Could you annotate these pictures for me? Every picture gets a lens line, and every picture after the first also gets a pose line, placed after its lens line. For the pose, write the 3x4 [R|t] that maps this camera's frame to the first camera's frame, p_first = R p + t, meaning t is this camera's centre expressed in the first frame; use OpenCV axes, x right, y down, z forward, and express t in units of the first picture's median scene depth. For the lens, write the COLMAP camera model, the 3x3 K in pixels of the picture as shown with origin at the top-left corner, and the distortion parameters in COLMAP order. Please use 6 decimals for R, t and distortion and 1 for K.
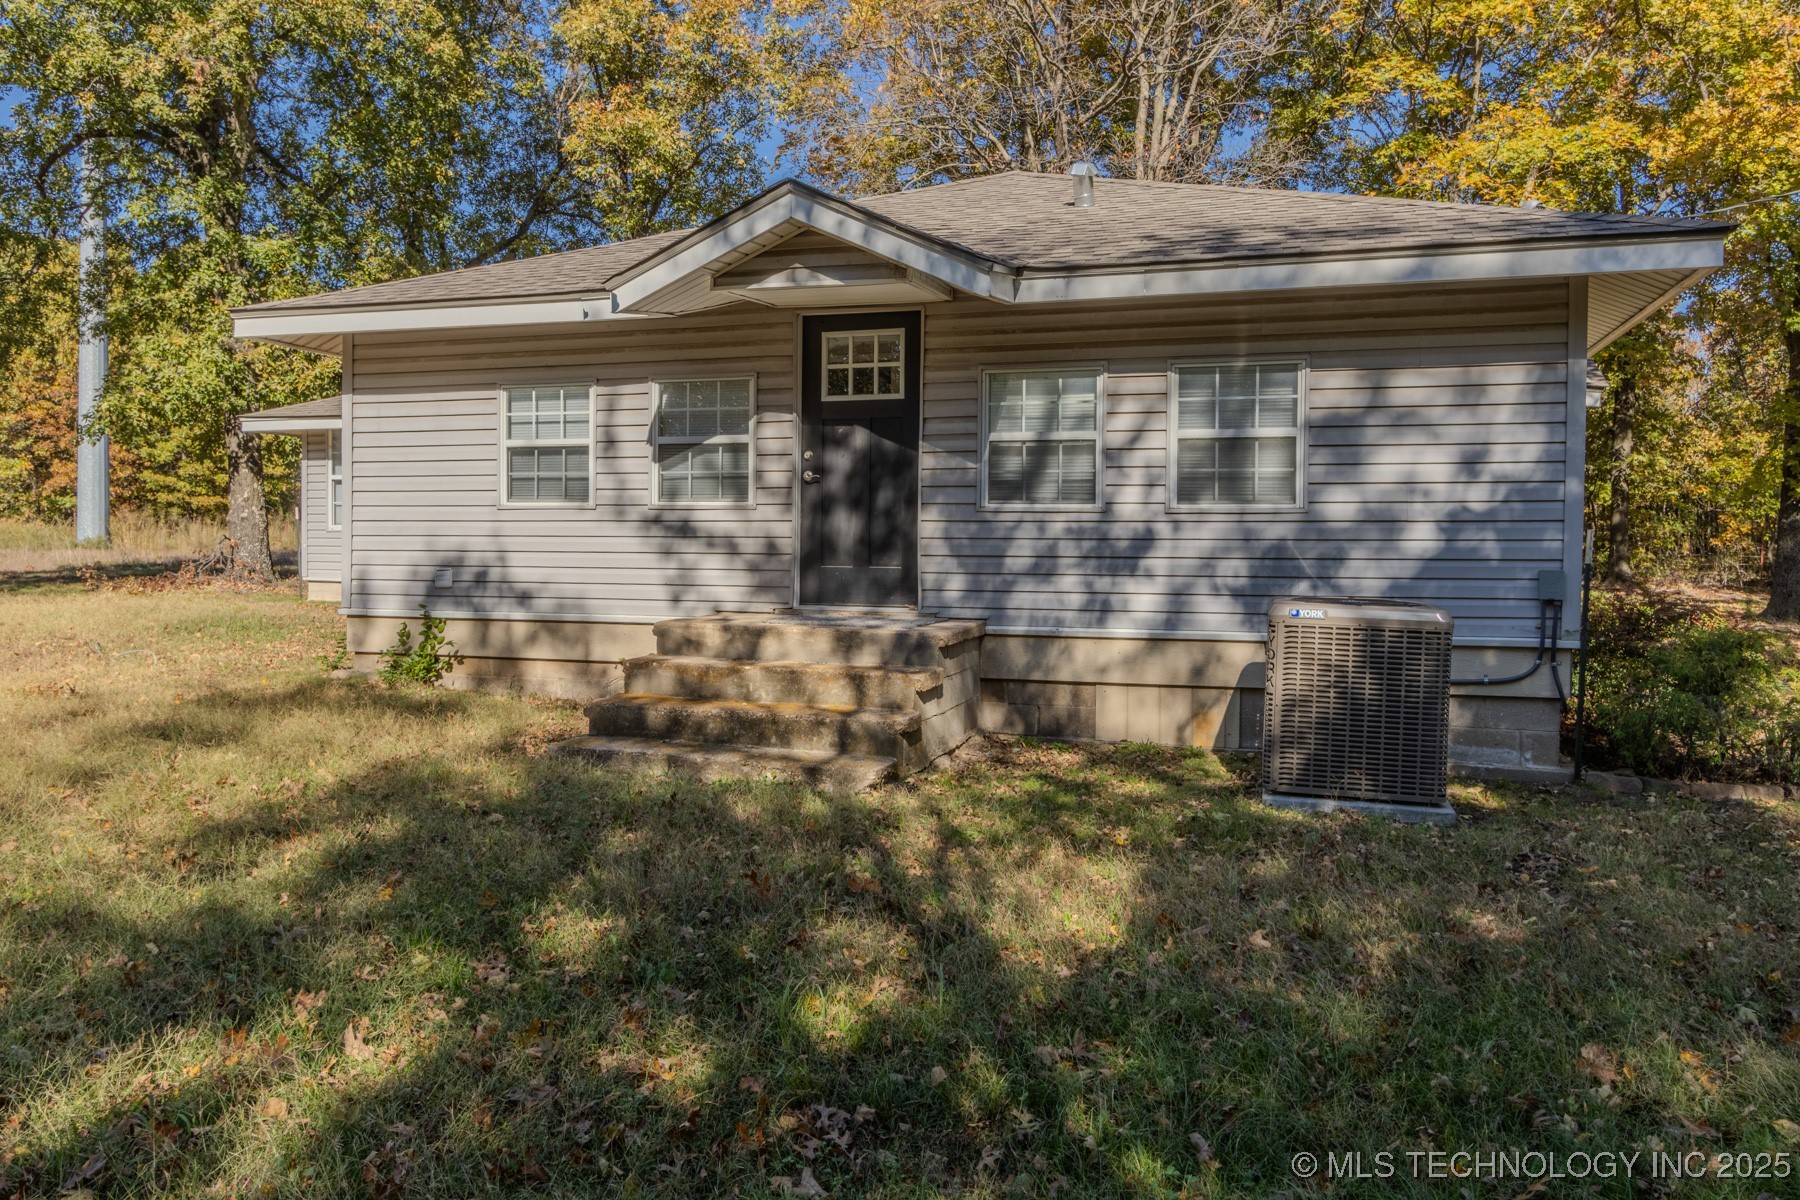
lens RADIAL K [[1294.4, 0, 893.3], [0, 1294.4, 587.1], [0, 0, 1]] dist [0.007342, -0.006298]
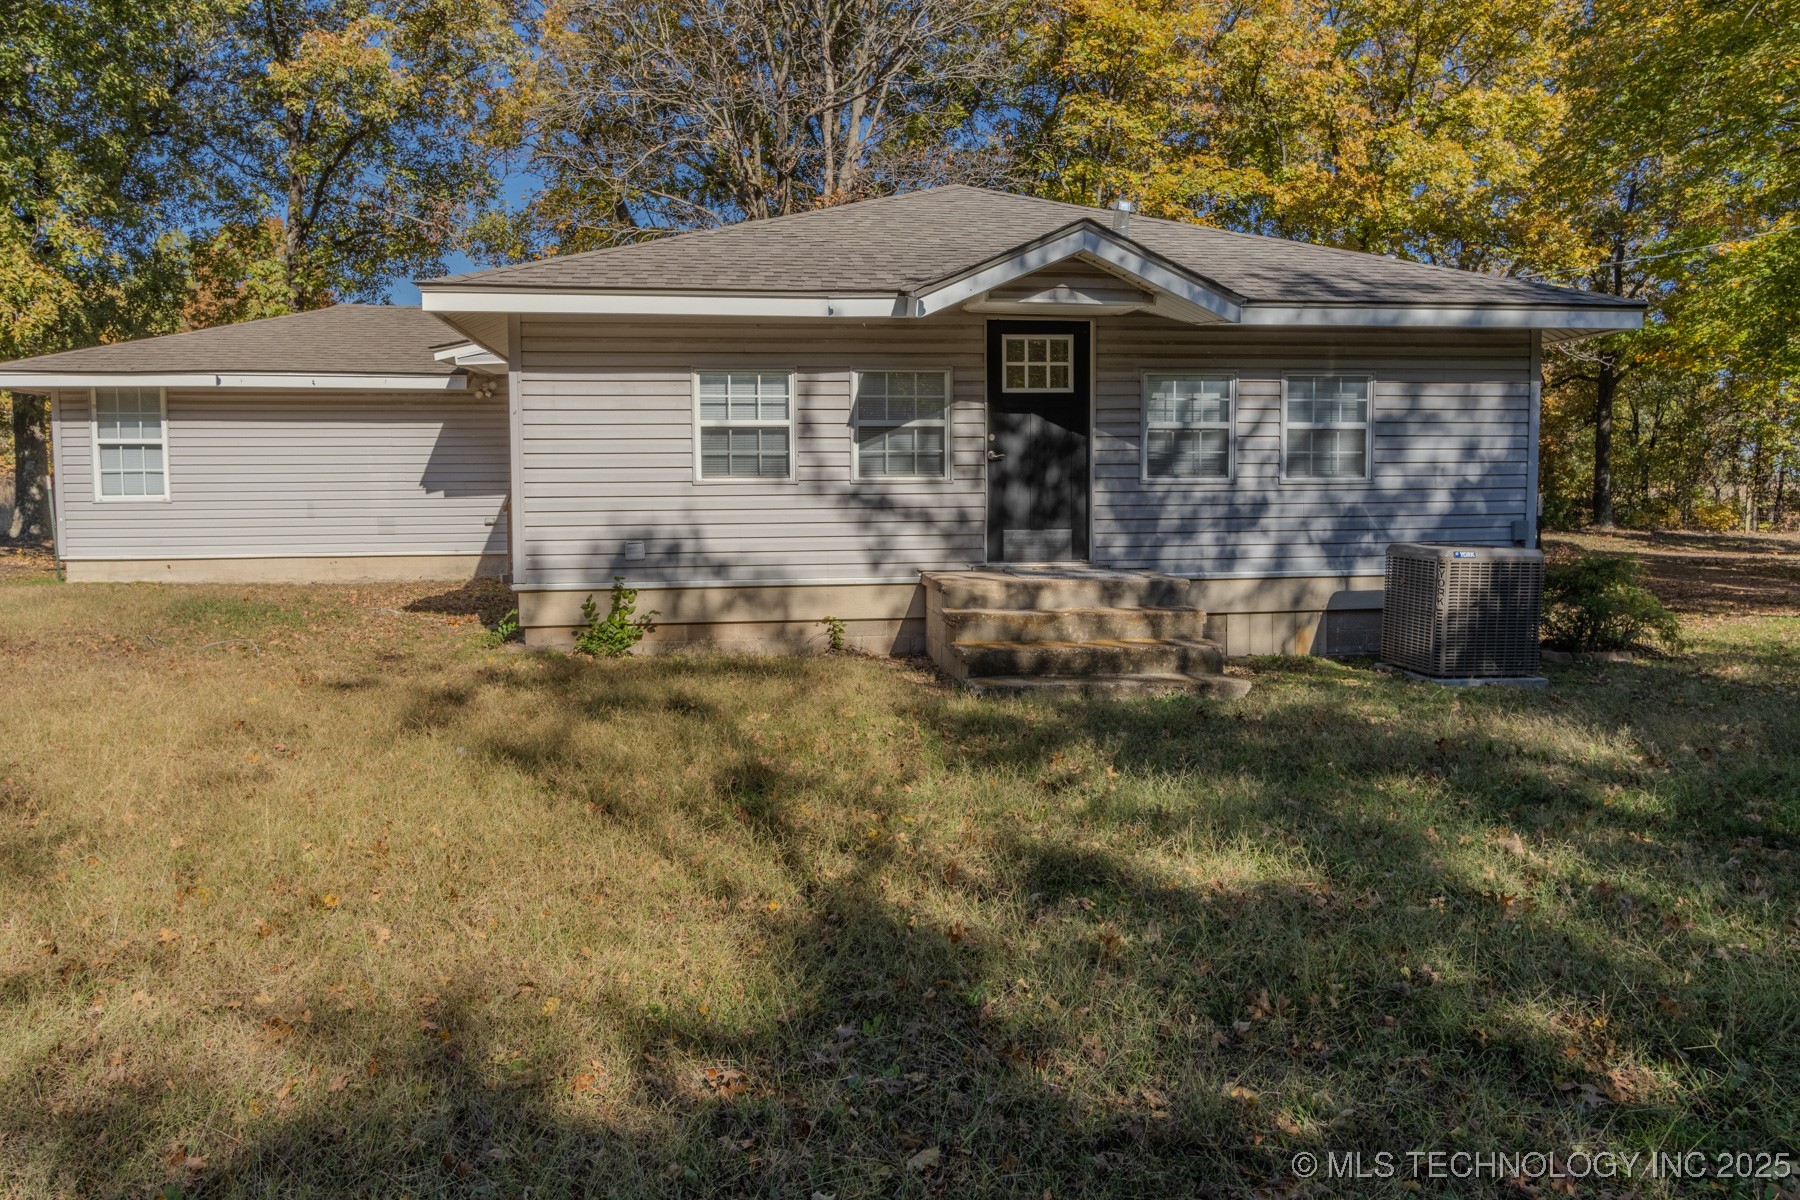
lens RADIAL K [[1294.4, 0, 843.3], [0, 1294.4, 605.0], [0, 0, 1]] dist [0.007342, -0.006298]
pose [[0.902217, -0.051458, 0.428201, -0.732012], [0.028796, 0.997828, 0.059238, -0.023638], [-0.430320, -0.041115, 0.901740, -0.024537]]
